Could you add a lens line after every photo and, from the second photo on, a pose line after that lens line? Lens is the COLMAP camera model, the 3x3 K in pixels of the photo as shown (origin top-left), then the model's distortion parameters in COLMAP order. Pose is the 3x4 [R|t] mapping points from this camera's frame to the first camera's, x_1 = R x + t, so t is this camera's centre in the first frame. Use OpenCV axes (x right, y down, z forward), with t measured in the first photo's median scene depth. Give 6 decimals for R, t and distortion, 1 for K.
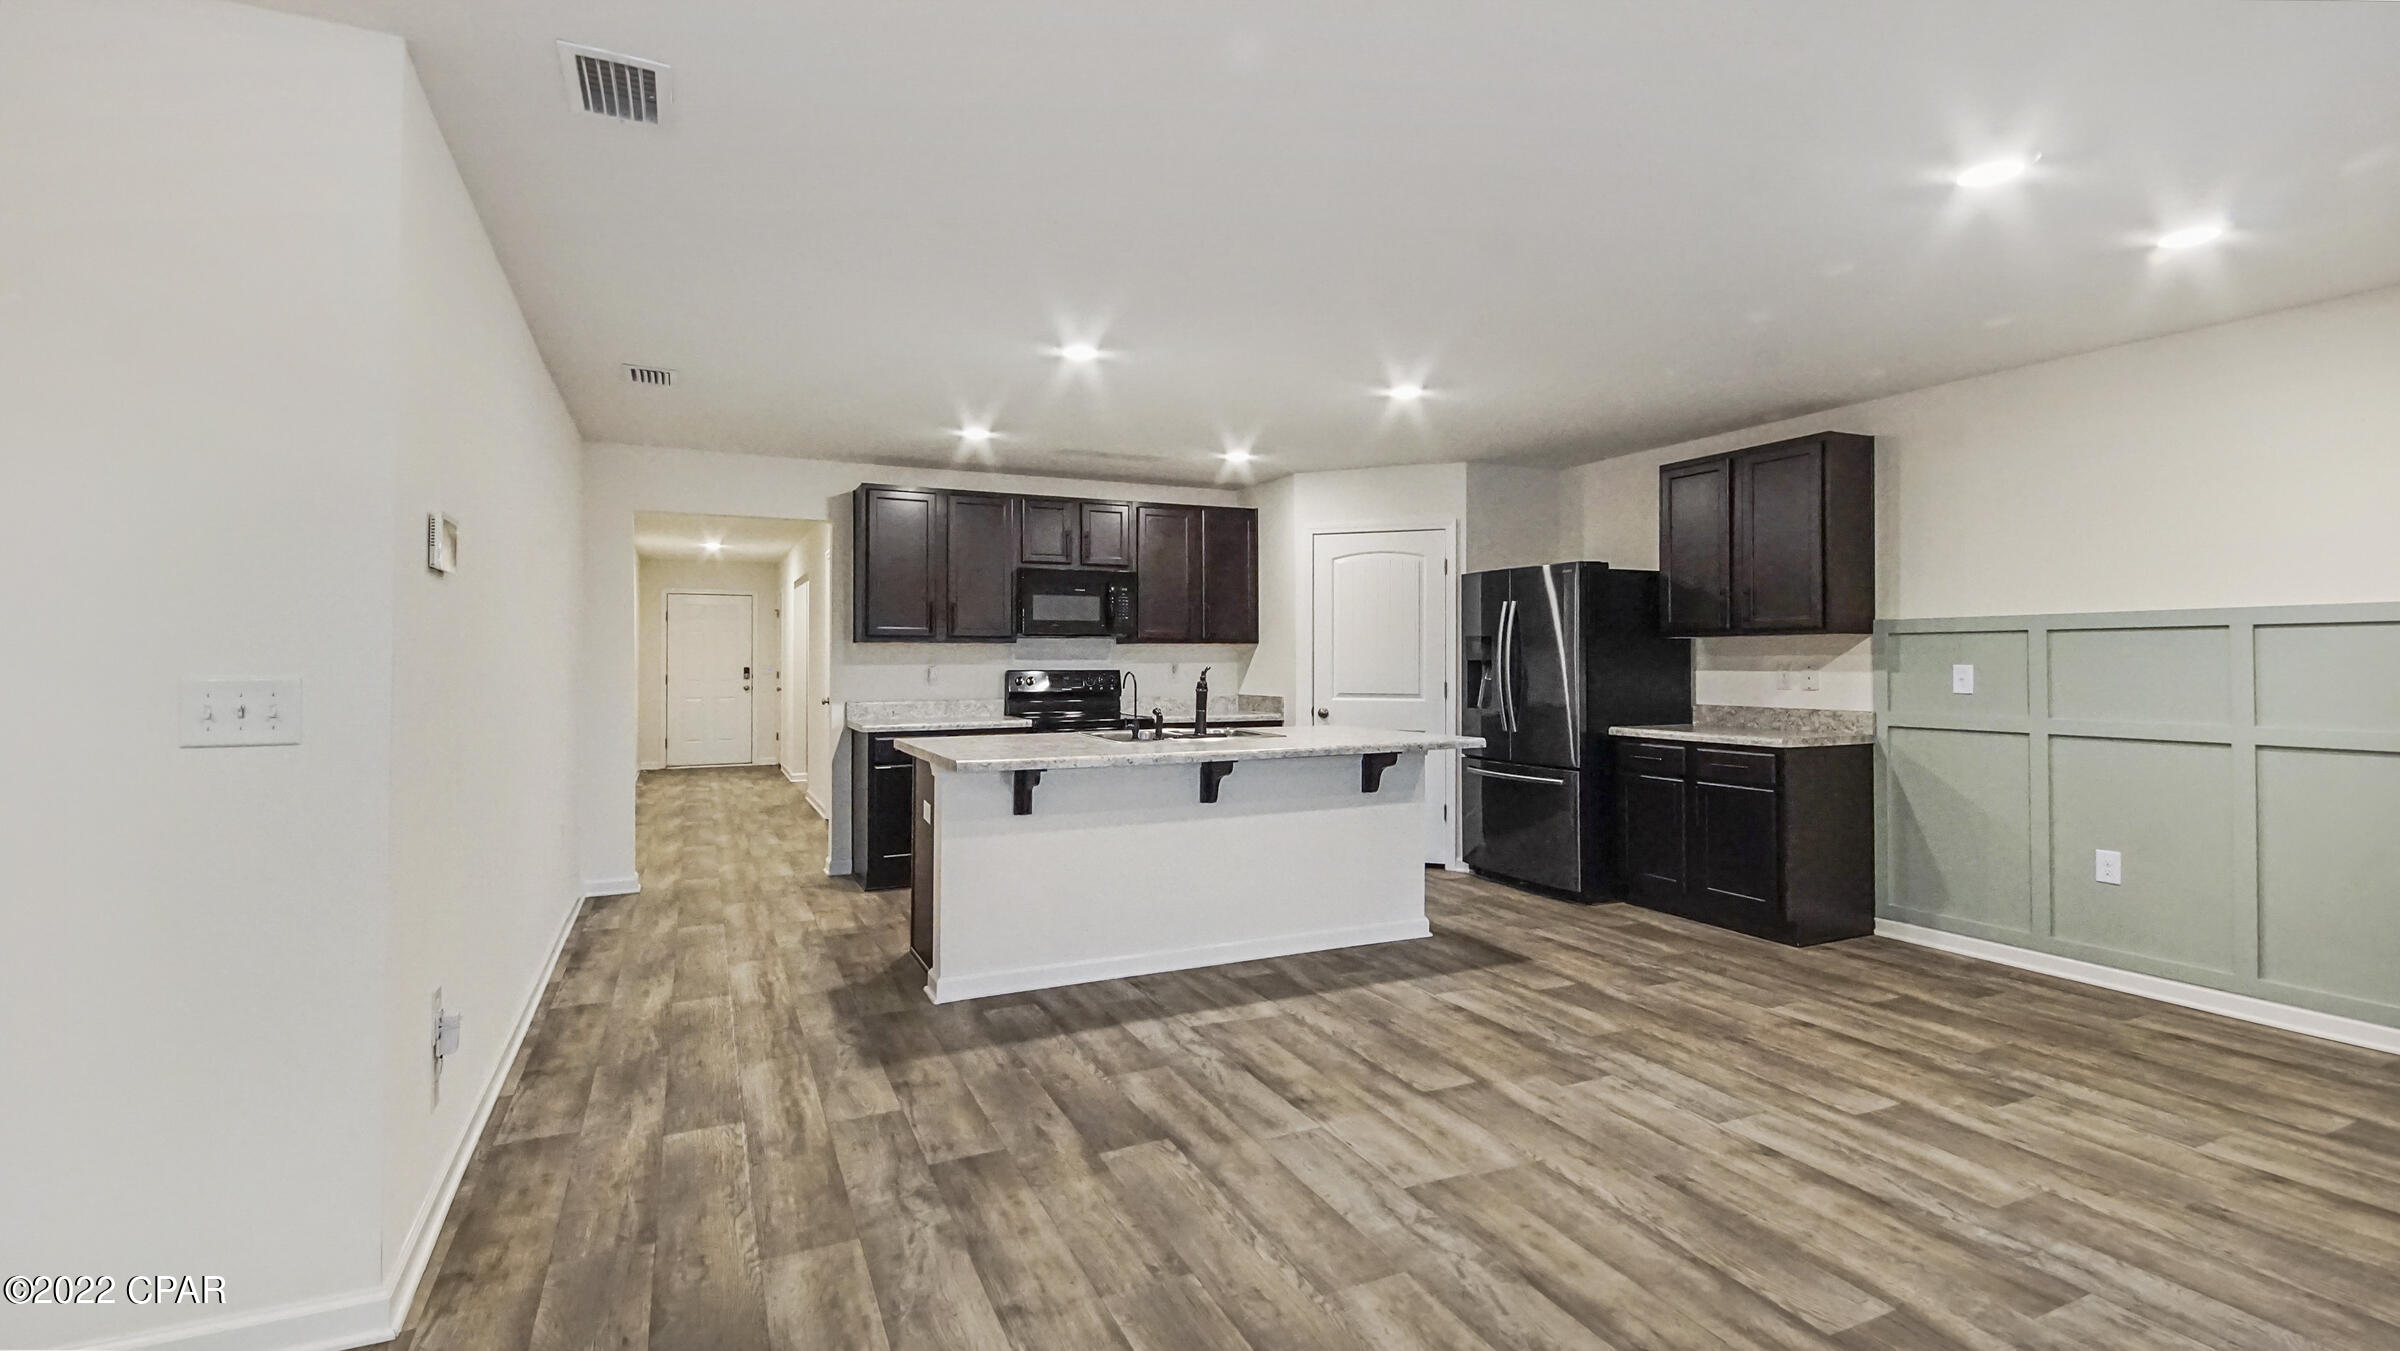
lens RADIAL K [[1008.0, 0, 1187.9], [0, 1008.0, 665.6], [0, 0, 1]] dist [0.010794, -0.000089]
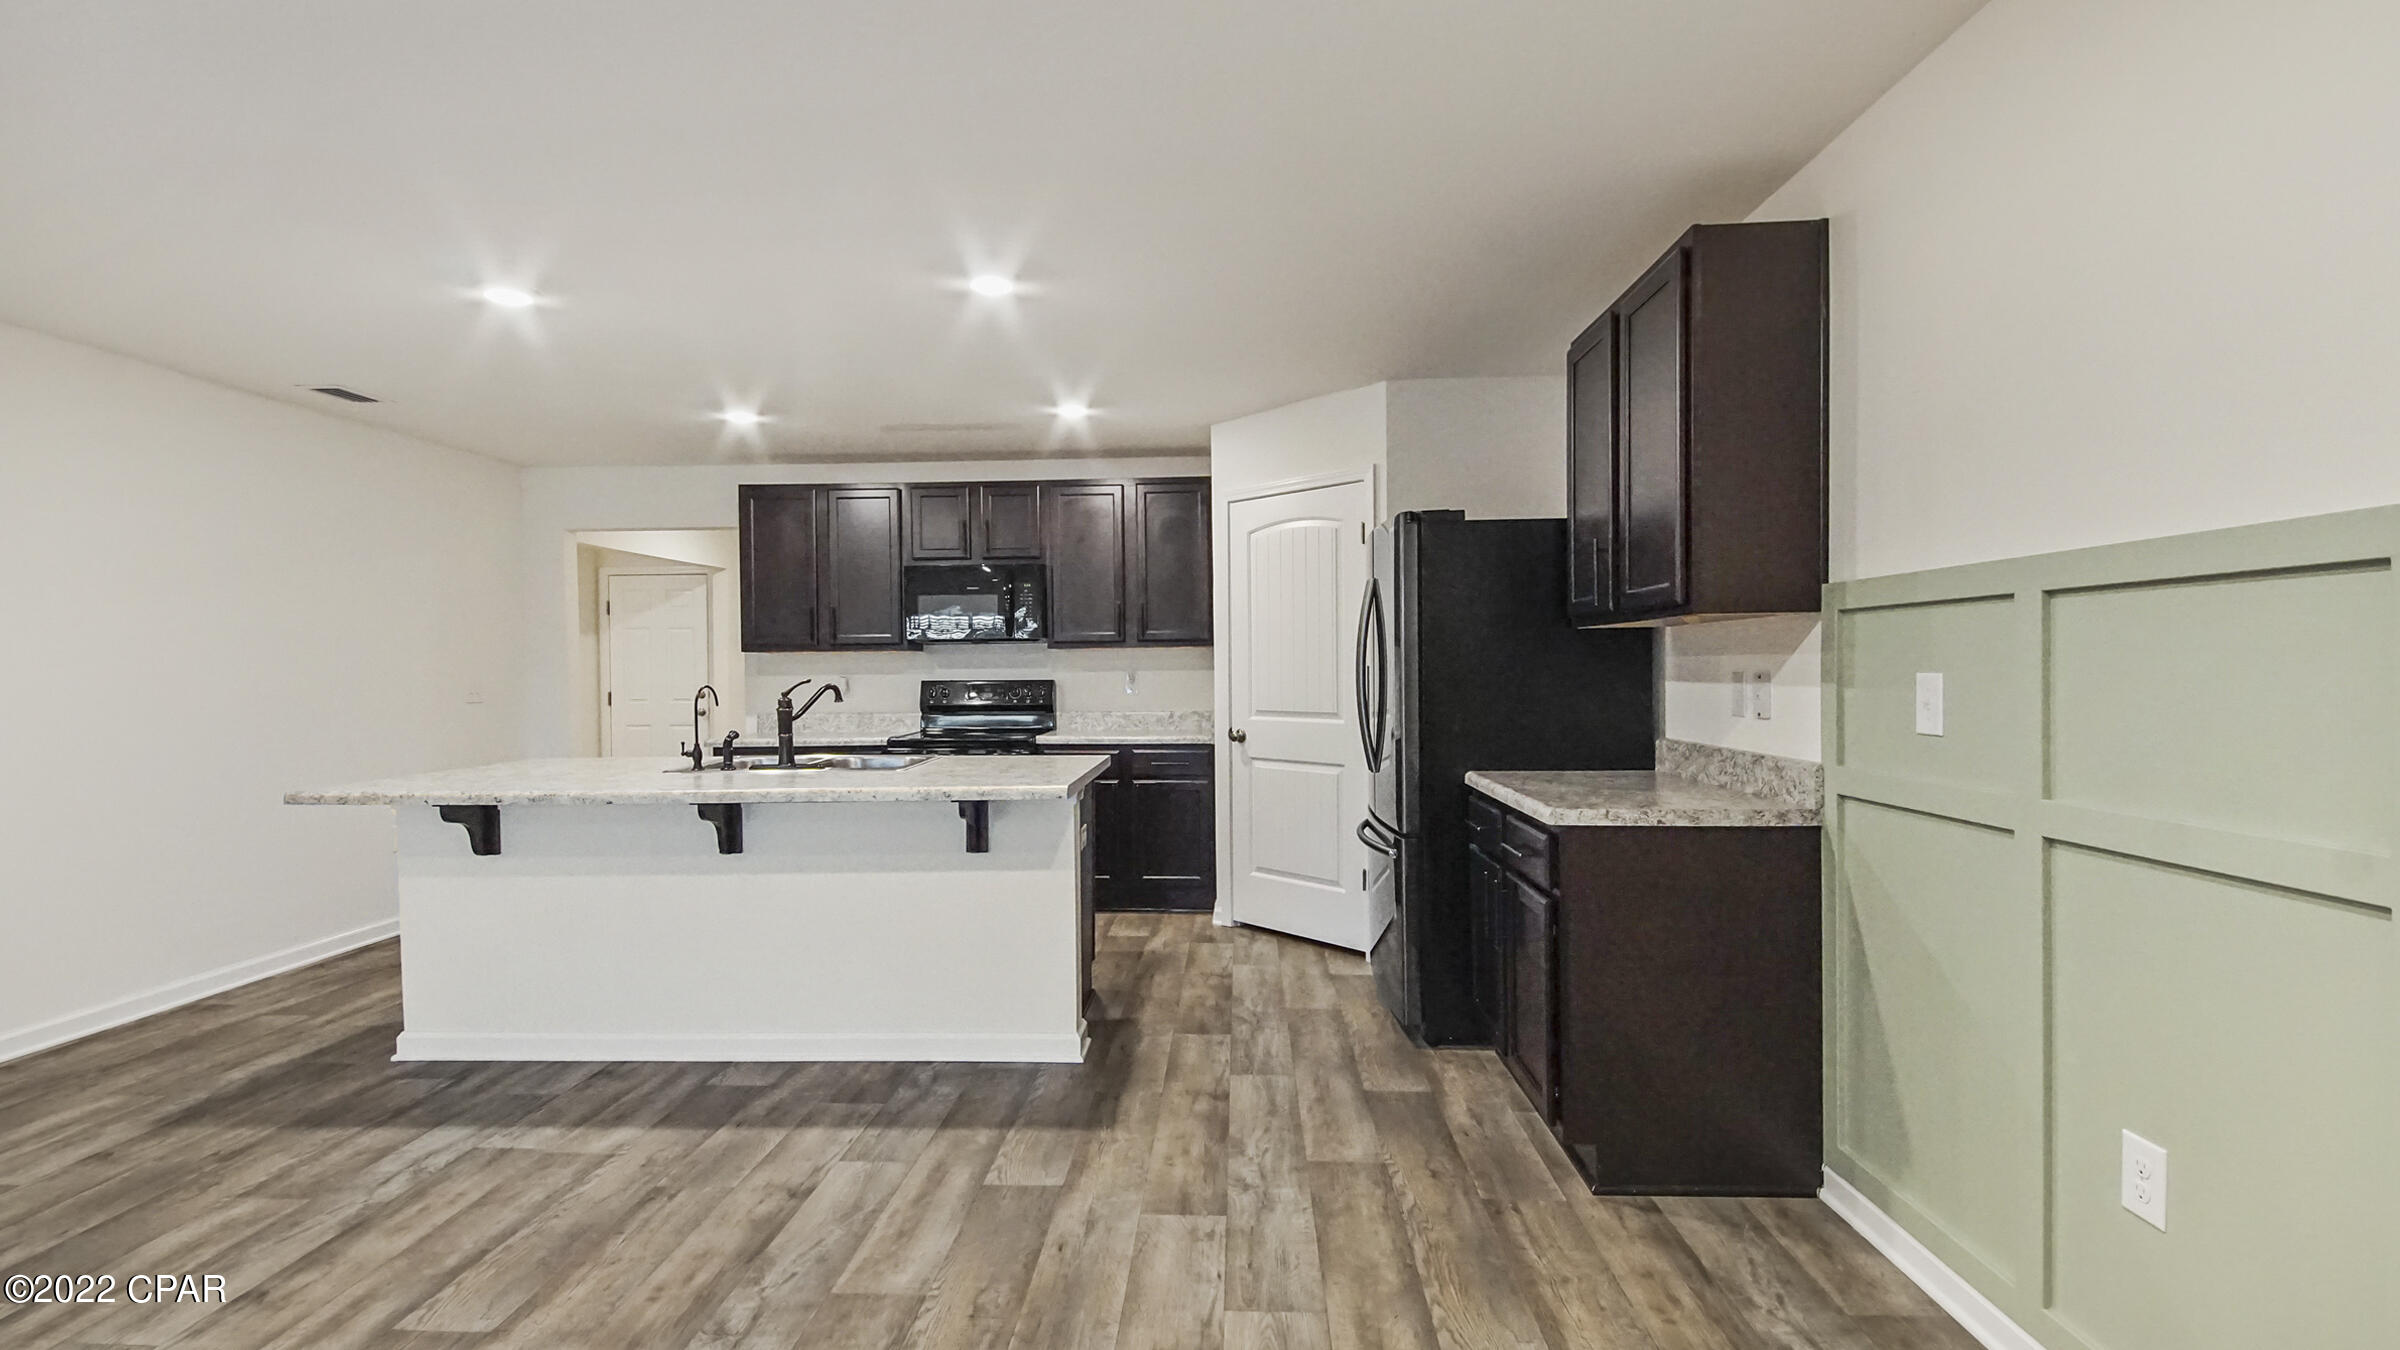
lens RADIAL K [[1036.9, 0, 1248.0], [0, 1036.9, 683.6], [0, 0, 1]] dist [0.026910, -0.014172]
pose [[0.897166, 0.001942, -0.441688, 0.660834], [0.003670, 0.999923, 0.011851, -0.002813], [0.441677, -0.012253, 0.897090, 0.407623]]
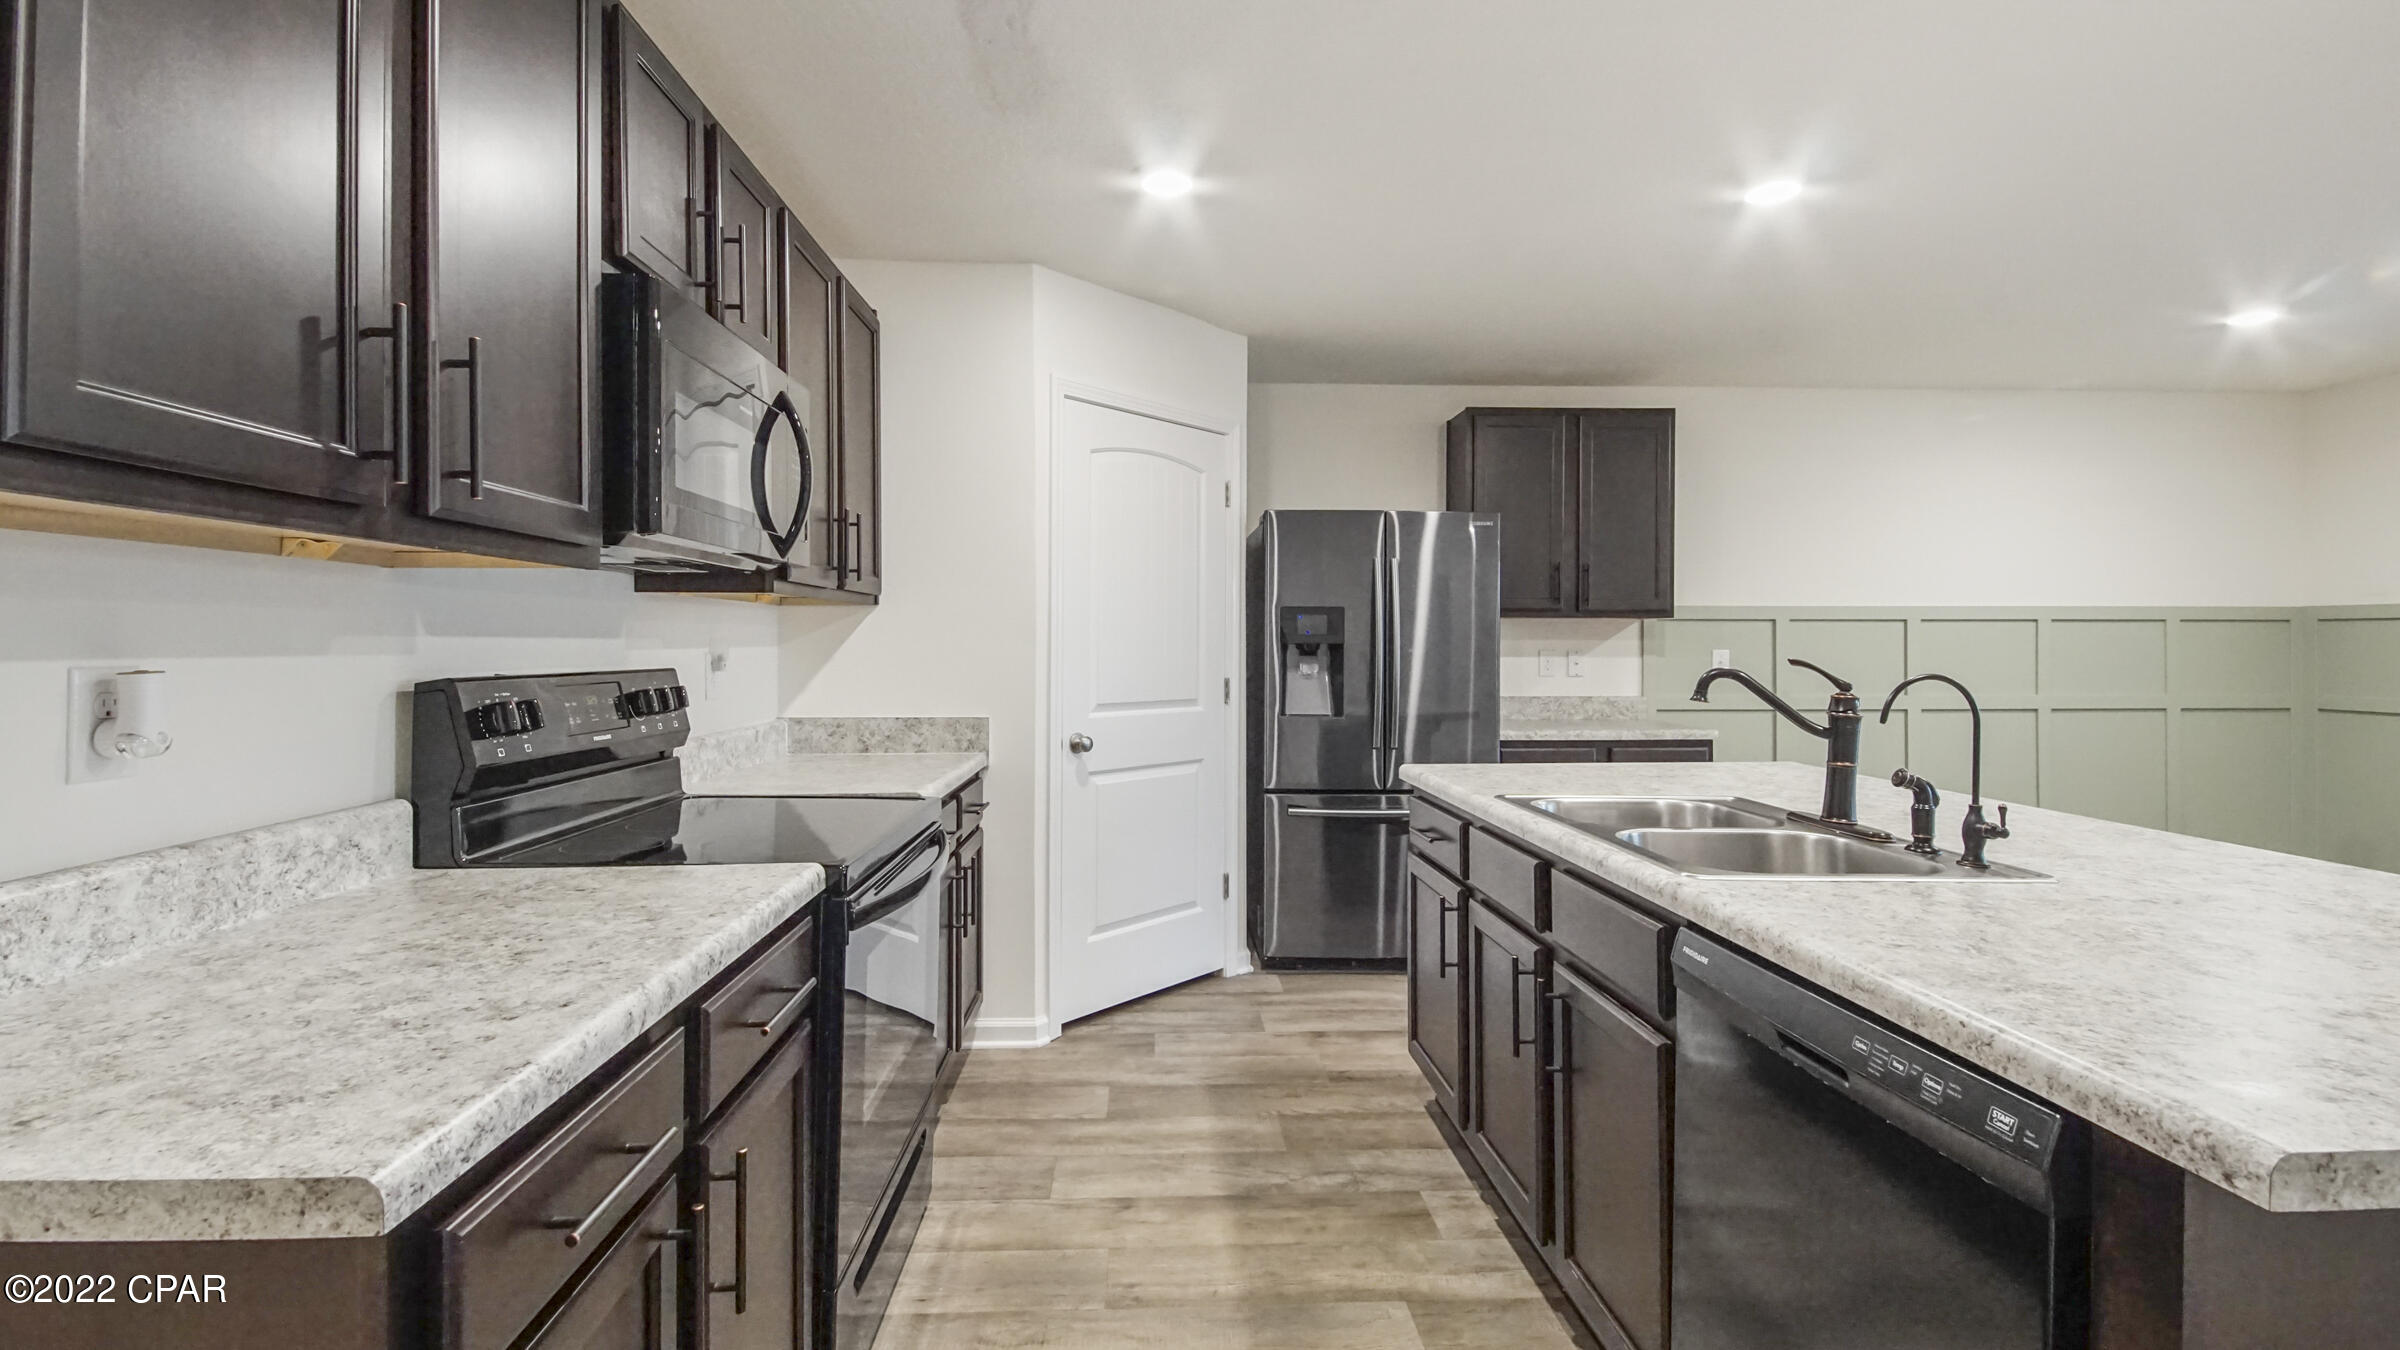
lens RADIAL K [[1044.3, 0, 1198.6], [0, 1044.3, 642.7], [0, 0, 1]] dist [0.038841, -0.023109]
pose [[0.409223, 0.006336, 0.912413, -0.455066], [0.004179, 0.999952, -0.008819, -0.000748], [-0.912425, 0.007422, 0.409177, 0.984740]]
